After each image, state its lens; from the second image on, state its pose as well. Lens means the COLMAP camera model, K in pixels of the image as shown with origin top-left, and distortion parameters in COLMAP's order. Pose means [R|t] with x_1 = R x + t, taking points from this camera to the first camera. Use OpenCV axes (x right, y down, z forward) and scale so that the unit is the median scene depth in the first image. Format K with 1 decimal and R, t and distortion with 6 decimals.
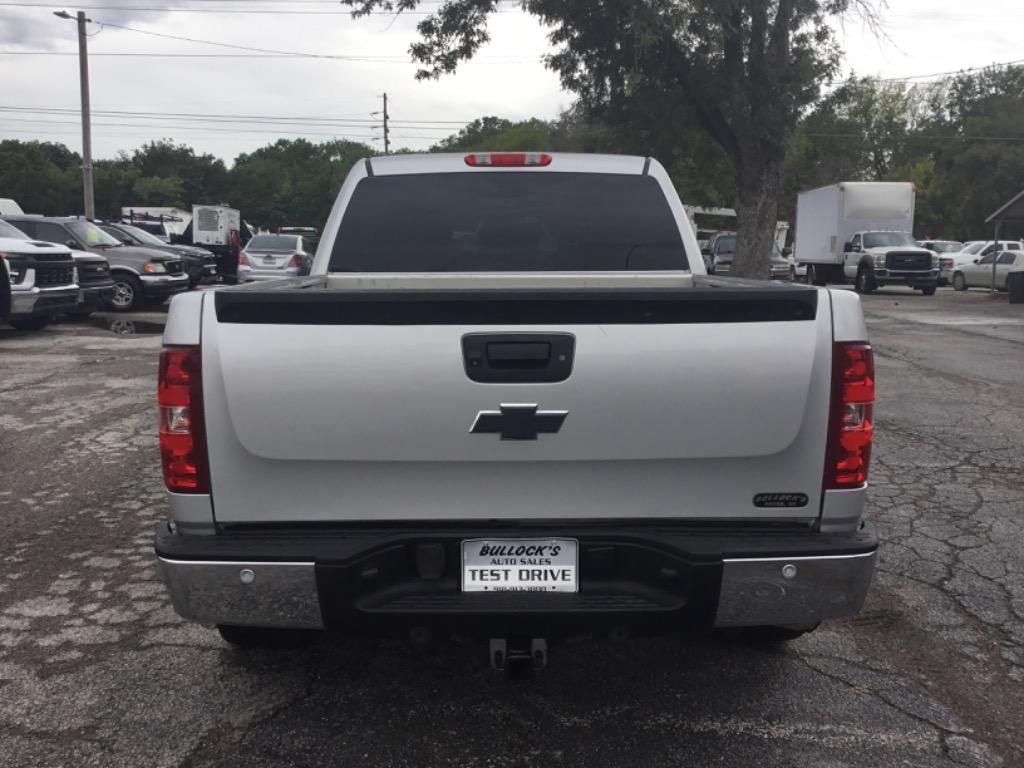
lens RADIAL K [[918.2, 0, 514.7], [0, 918.2, 382.7], [0, 0, 1]] dist [0.089632, -0.150882]
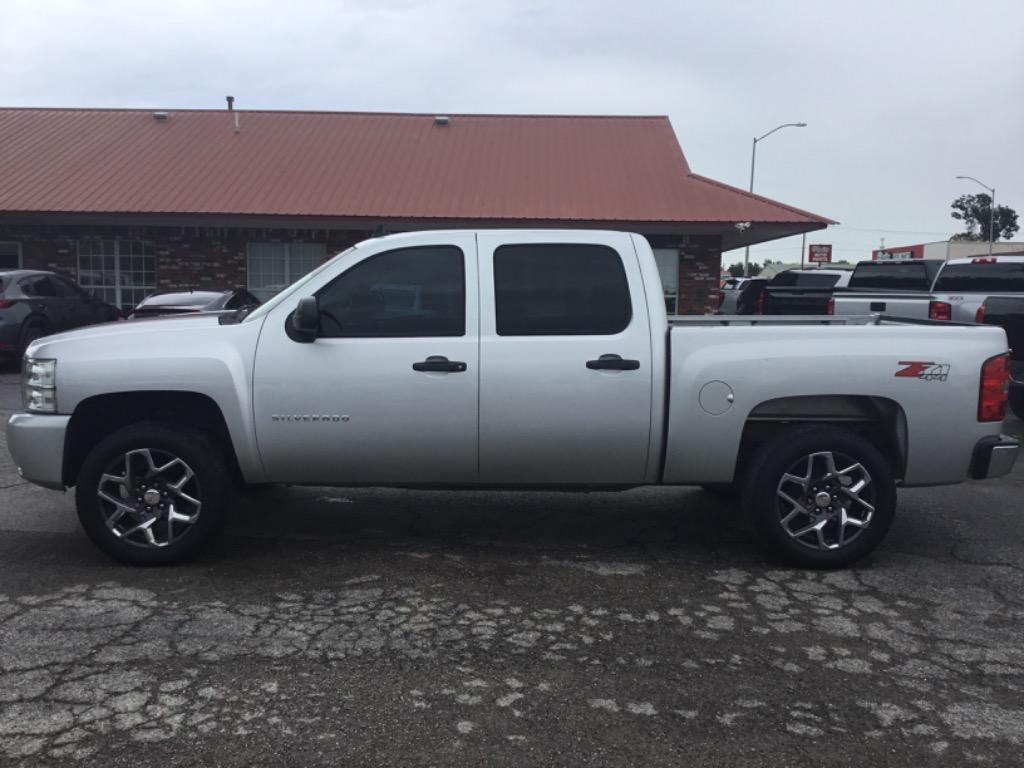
lens RADIAL K [[918.2, 0, 514.7], [0, 918.2, 382.7], [0, 0, 1]] dist [0.089632, -0.150882]
pose [[0.000385, -0.107775, 0.994175, -2.491105], [0.137744, 0.984704, 0.106695, -0.353453], [-0.990468, 0.136901, 0.015225, 2.065664]]
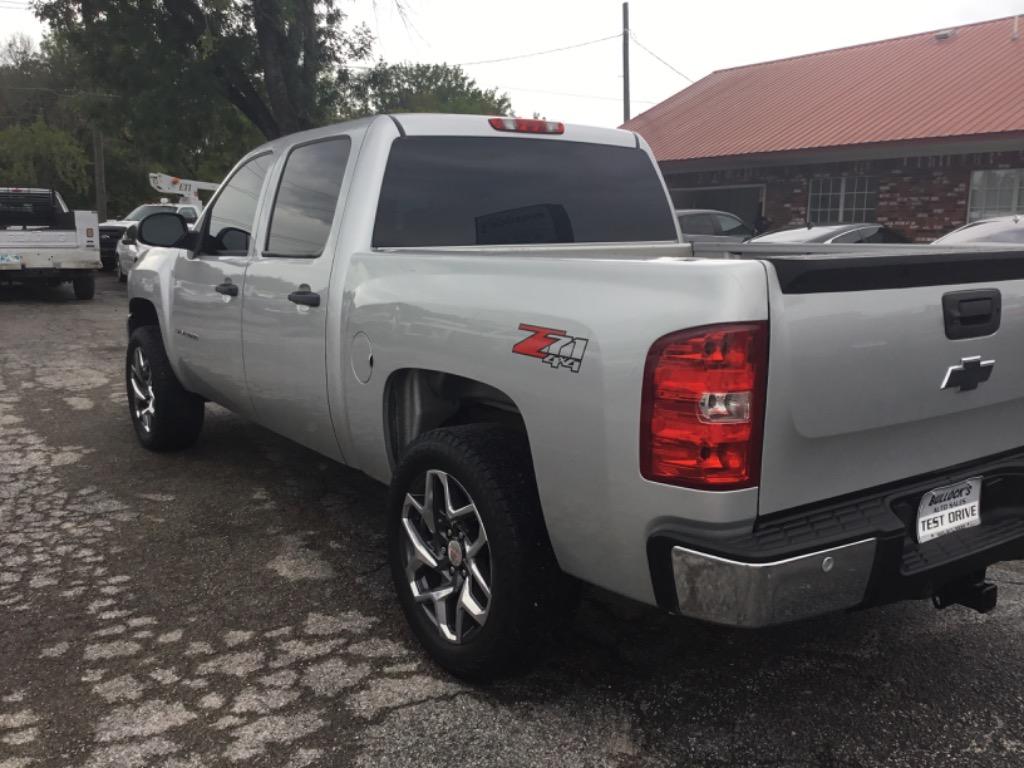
lens RADIAL K [[918.2, 0, 514.7], [0, 918.2, 382.7], [0, 0, 1]] dist [0.089632, -0.150882]
pose [[0.828258, -0.095669, 0.552119, -0.994884], [0.083990, 0.995382, 0.046479, -0.040928], [-0.554016, 0.007876, 0.832469, 0.376911]]
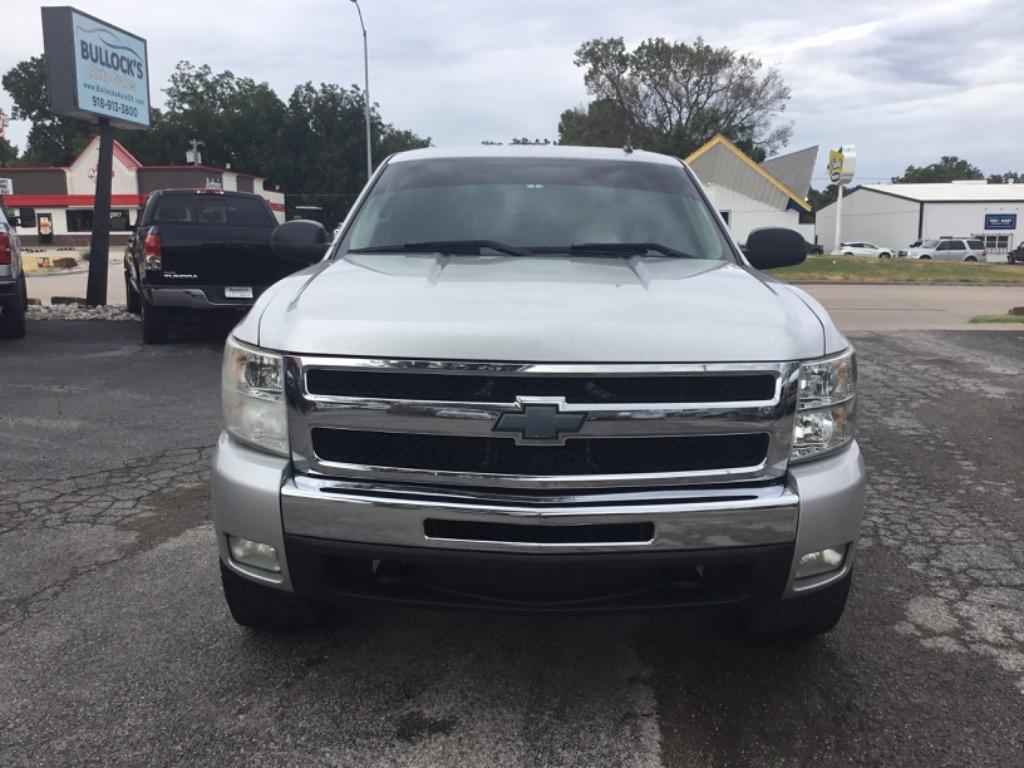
lens RADIAL K [[918.2, 0, 514.7], [0, 918.2, 382.7], [0, 0, 1]] dist [0.089632, -0.150882]
pose [[-0.999613, -0.013012, 0.024602, -0.028724], [-0.004852, 0.951915, 0.306323, -0.635157], [-0.027405, 0.306085, -0.951610, 4.250177]]
